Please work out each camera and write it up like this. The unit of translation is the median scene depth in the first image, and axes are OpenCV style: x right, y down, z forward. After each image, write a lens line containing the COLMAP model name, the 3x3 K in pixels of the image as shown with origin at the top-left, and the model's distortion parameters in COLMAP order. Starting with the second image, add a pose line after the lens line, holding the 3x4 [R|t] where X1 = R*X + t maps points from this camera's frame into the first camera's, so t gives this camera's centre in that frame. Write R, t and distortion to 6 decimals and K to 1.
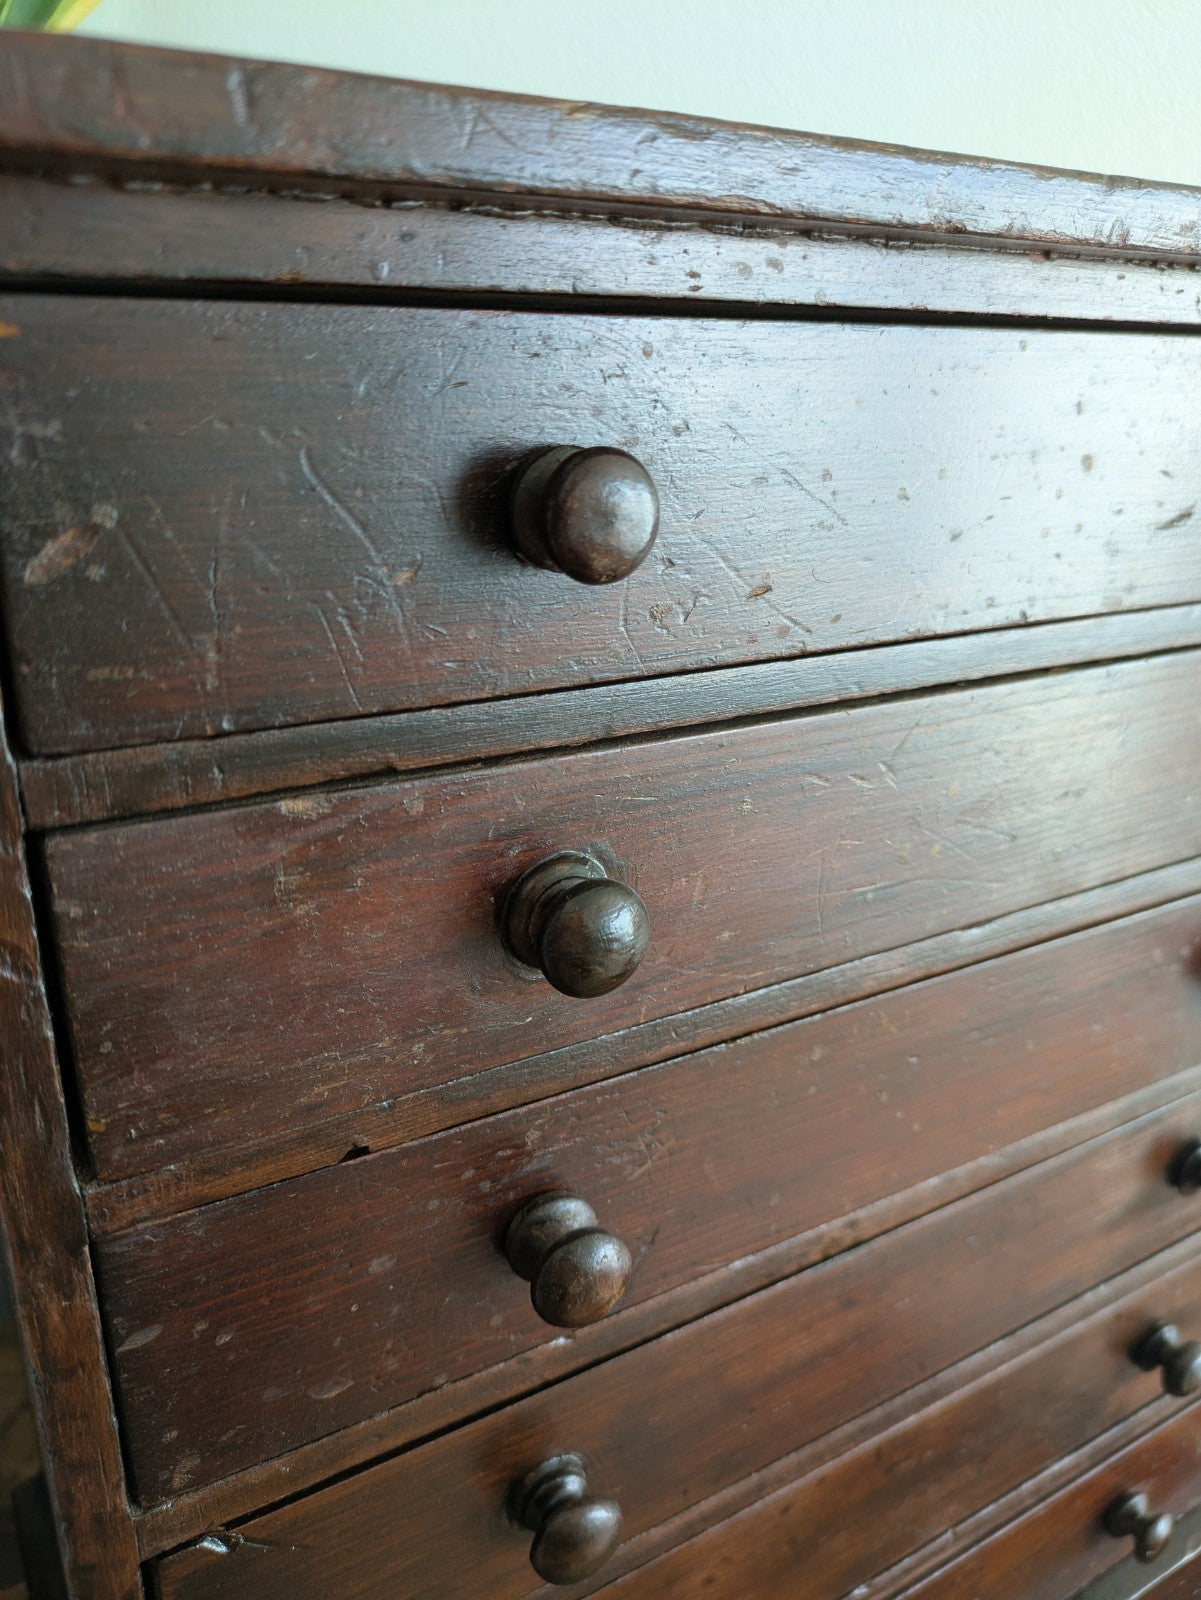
lens RADIAL K [[1239.3, 0, 600.4], [0, 1239.3, 821.8], [0, 0, 1]] dist [-0.006410, -0.013696]
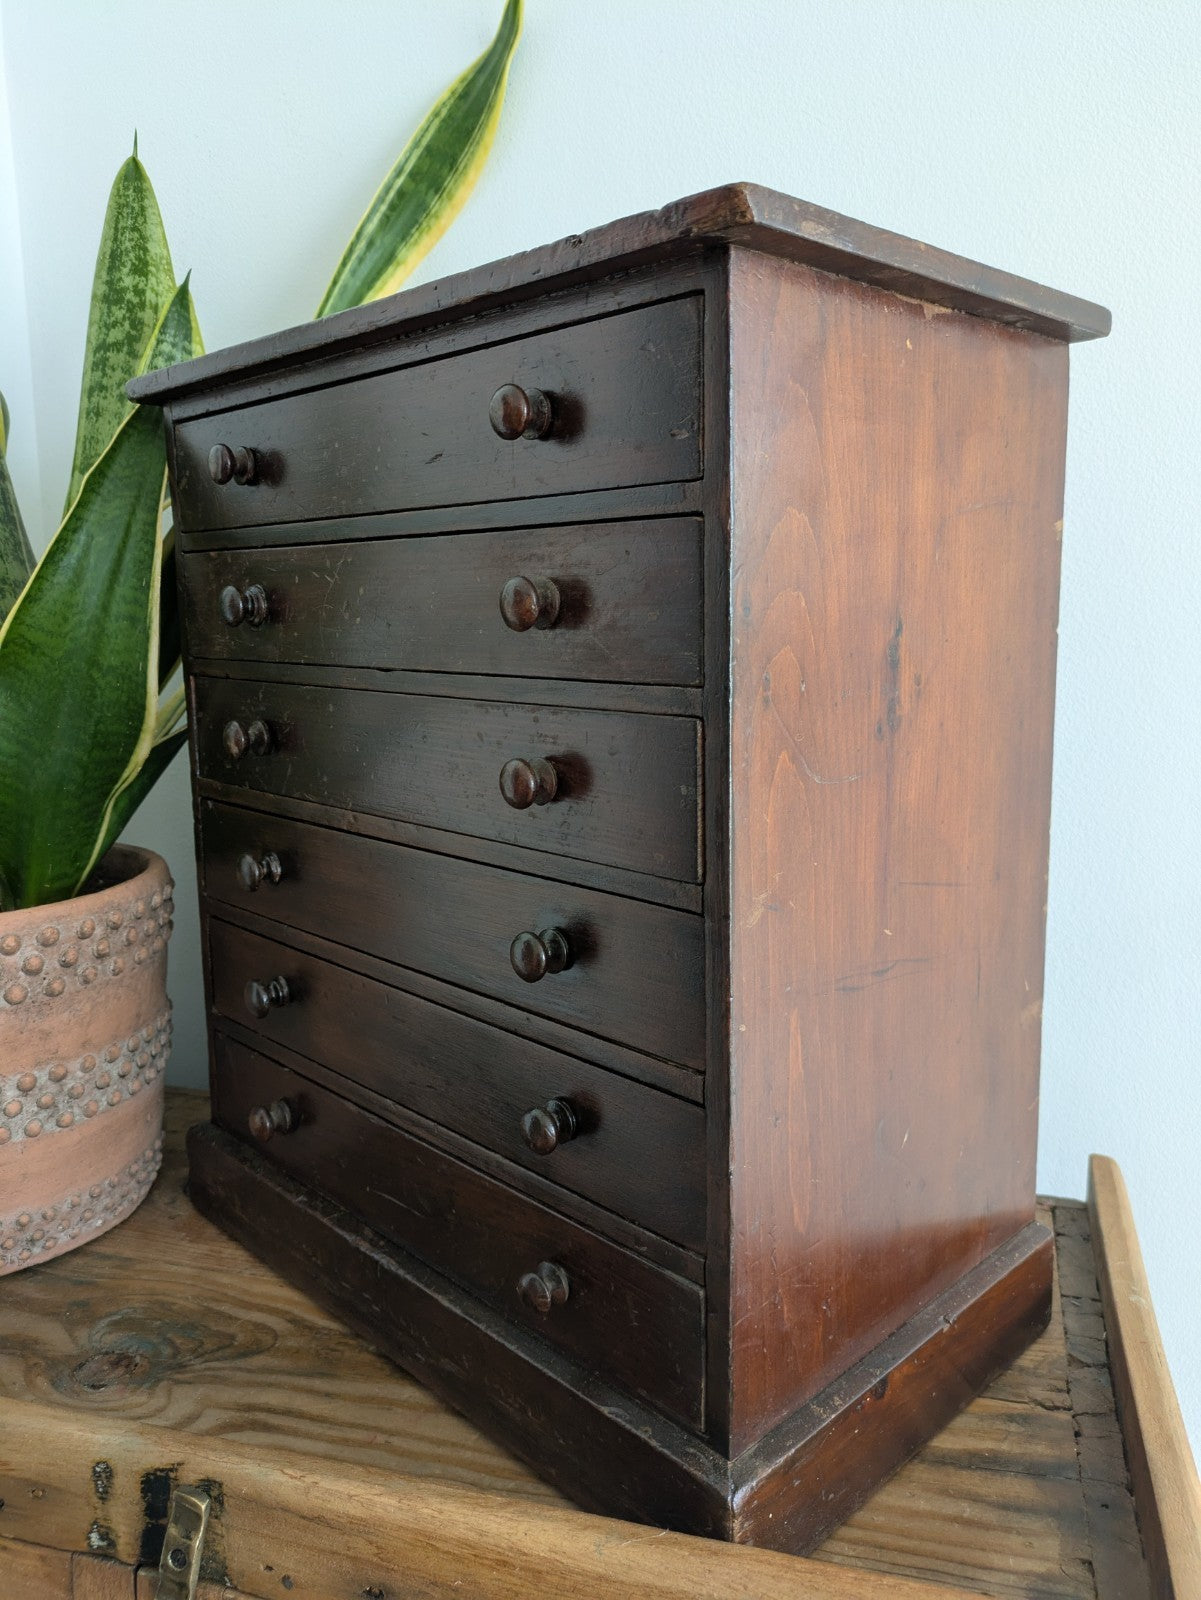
lens RADIAL K [[1209.3, 0, 612.5], [0, 1209.3, 772.4], [0, 0, 1]] dist [0.026762, -0.002207]
pose [[0.224538, 0.123455, -0.966614, 3.214648], [-0.326796, 0.944039, 0.044659, 0.044986], [0.918034, 0.305858, 0.252317, 1.273717]]
